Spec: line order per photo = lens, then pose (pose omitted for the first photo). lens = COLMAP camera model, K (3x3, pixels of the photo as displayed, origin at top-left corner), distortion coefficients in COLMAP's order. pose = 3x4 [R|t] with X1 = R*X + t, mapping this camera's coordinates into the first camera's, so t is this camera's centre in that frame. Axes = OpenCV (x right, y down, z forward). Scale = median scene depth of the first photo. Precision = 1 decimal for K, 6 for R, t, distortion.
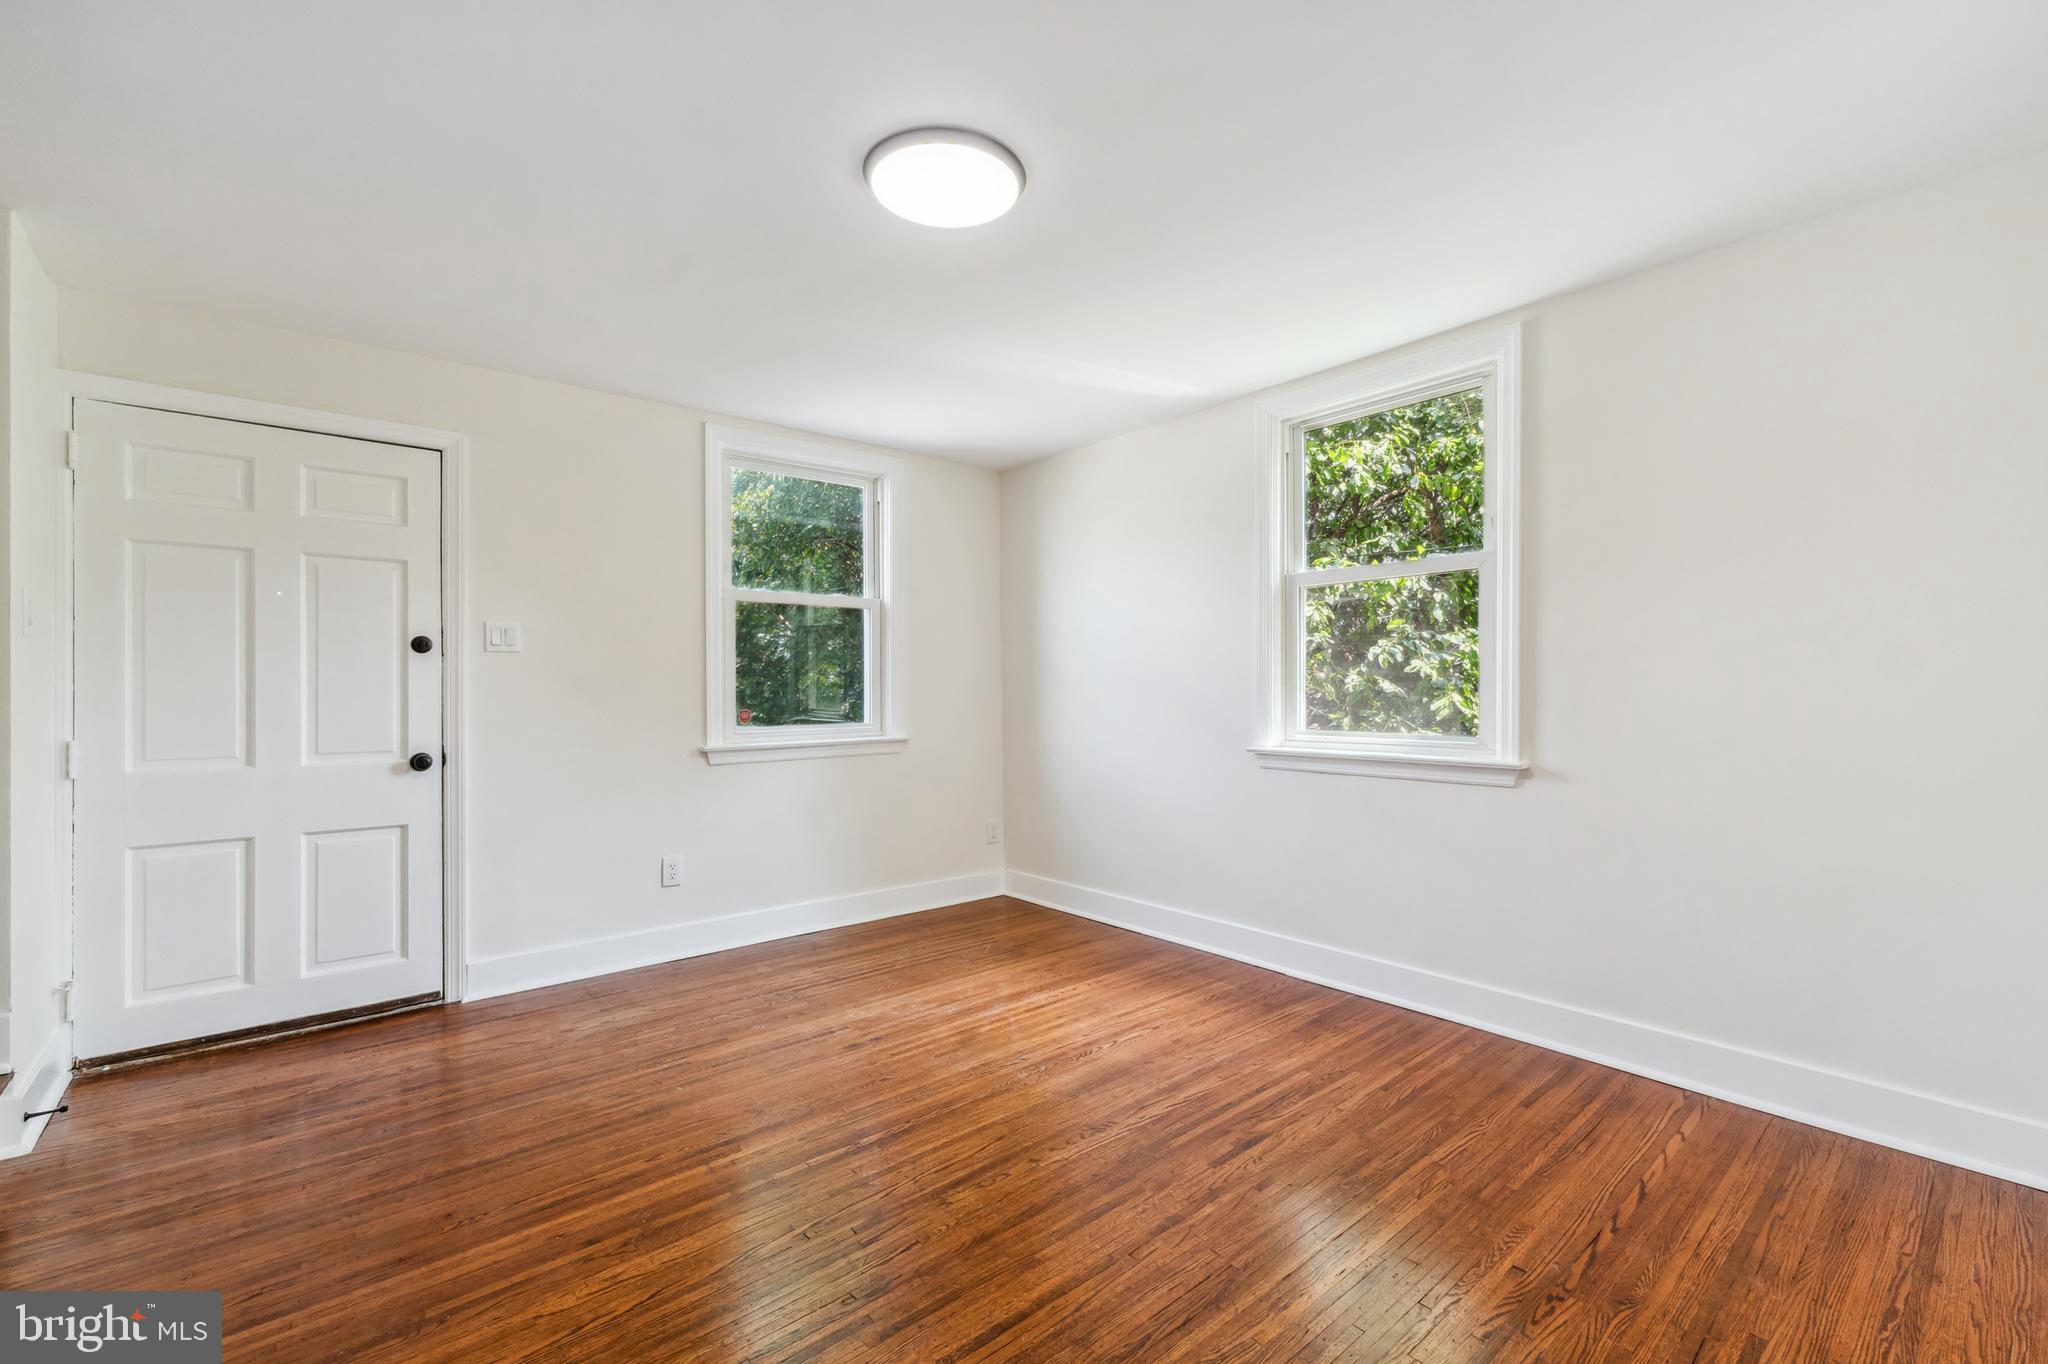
lens RADIAL K [[869.0, 0, 1012.8], [0, 869.0, 680.9], [0, 0, 1]] dist [0.001758, -0.000317]
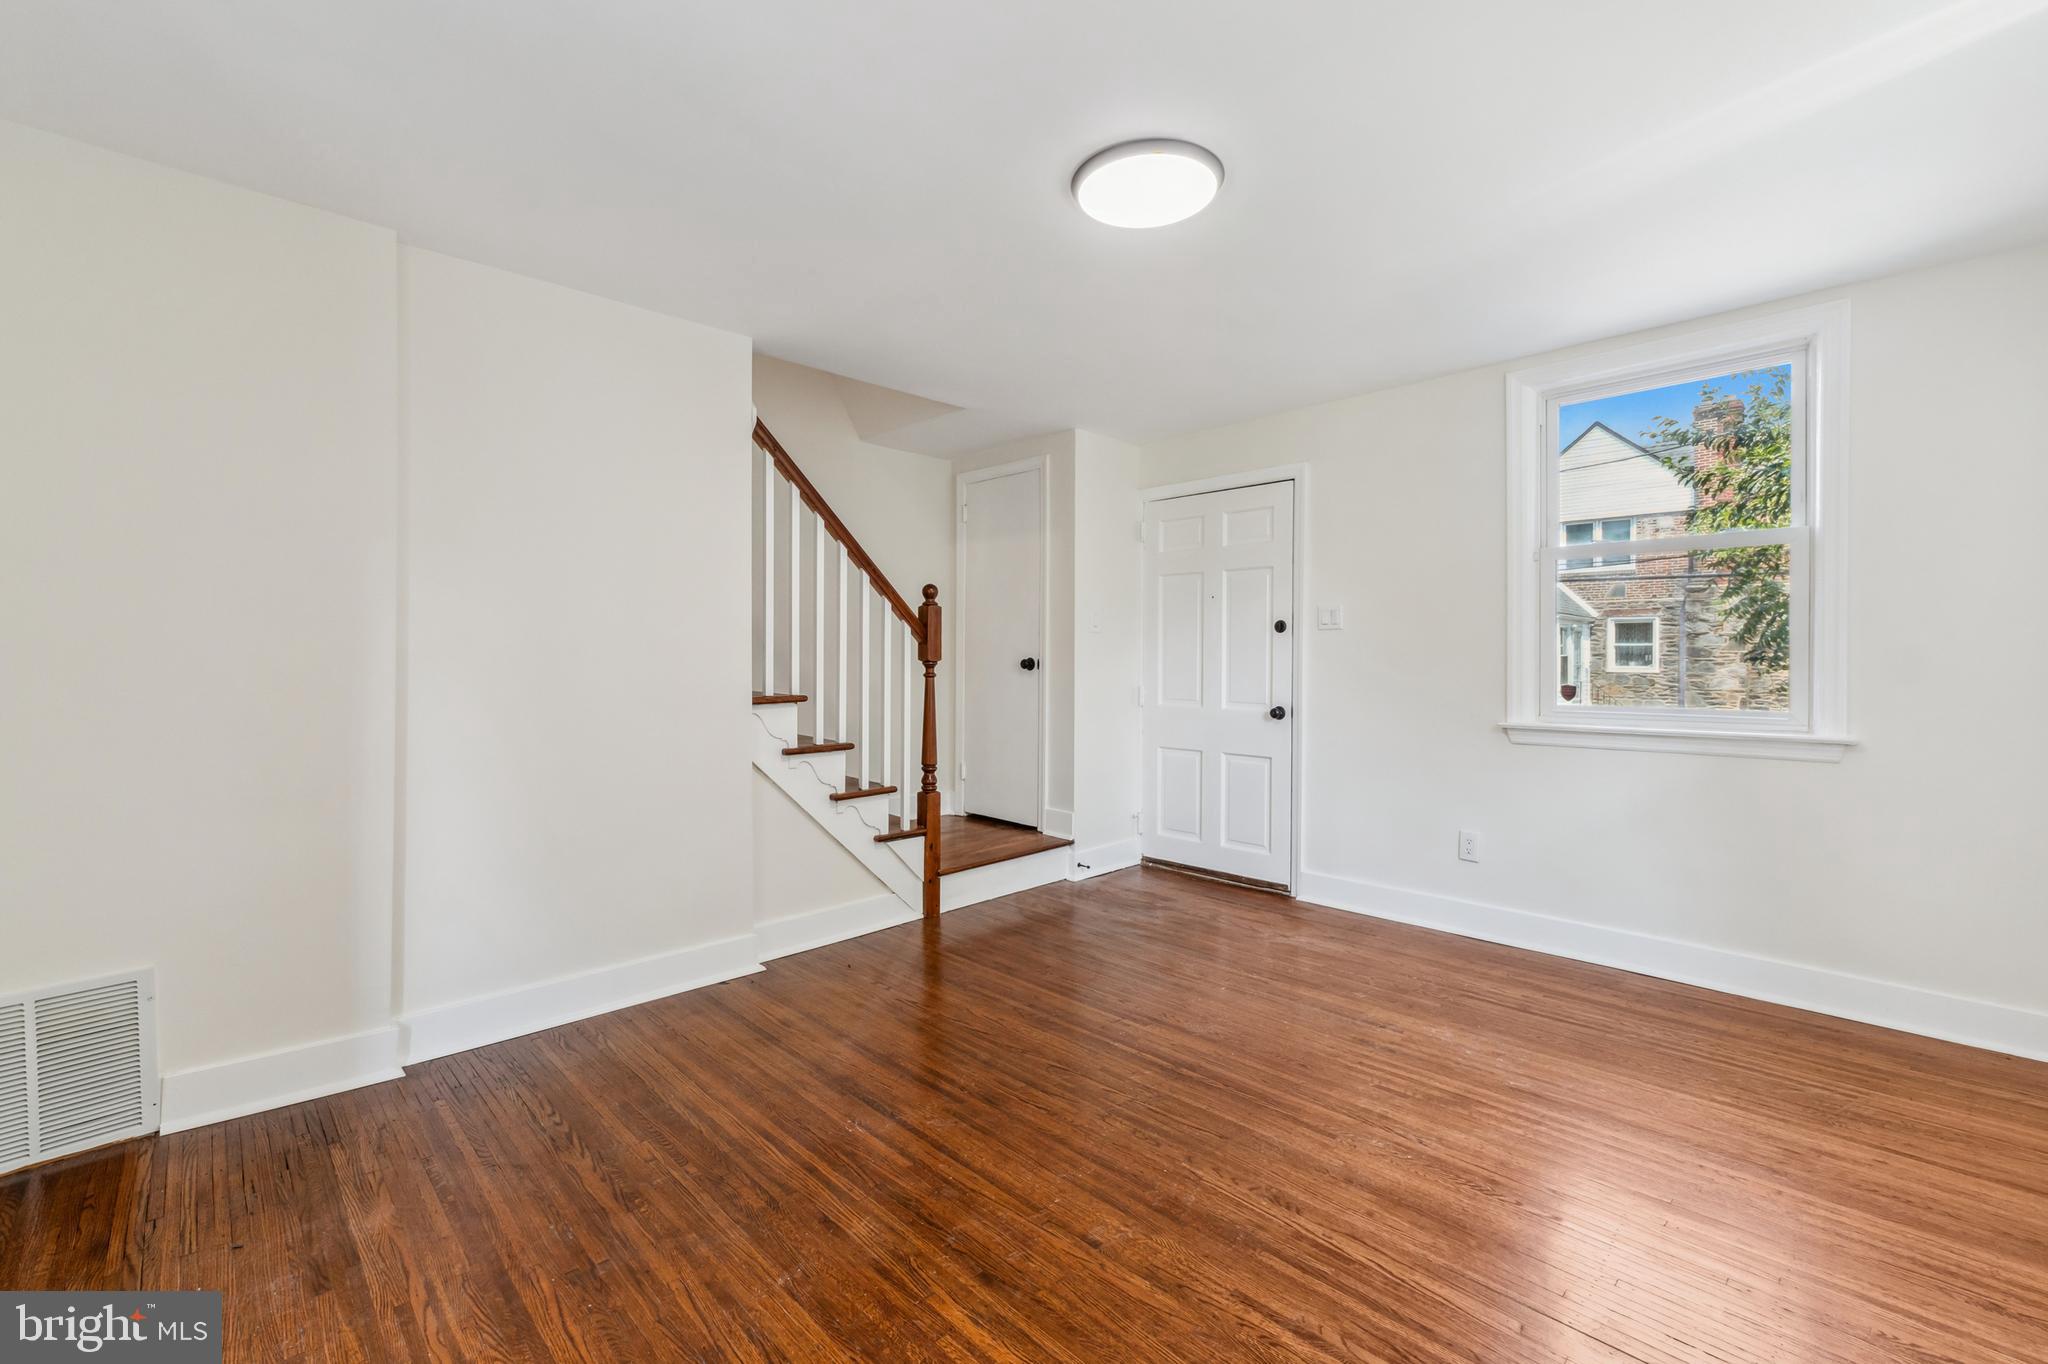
lens RADIAL K [[869.0, 0, 1036.4], [0, 869.0, 662.3], [0, 0, 1]] dist [0.001758, -0.000317]
pose [[0.086075, 0.009115, -0.996247, 0.647216], [0.007369, 0.999925, 0.009785, -0.002194], [0.996261, -0.008183, 0.086002, 0.512424]]
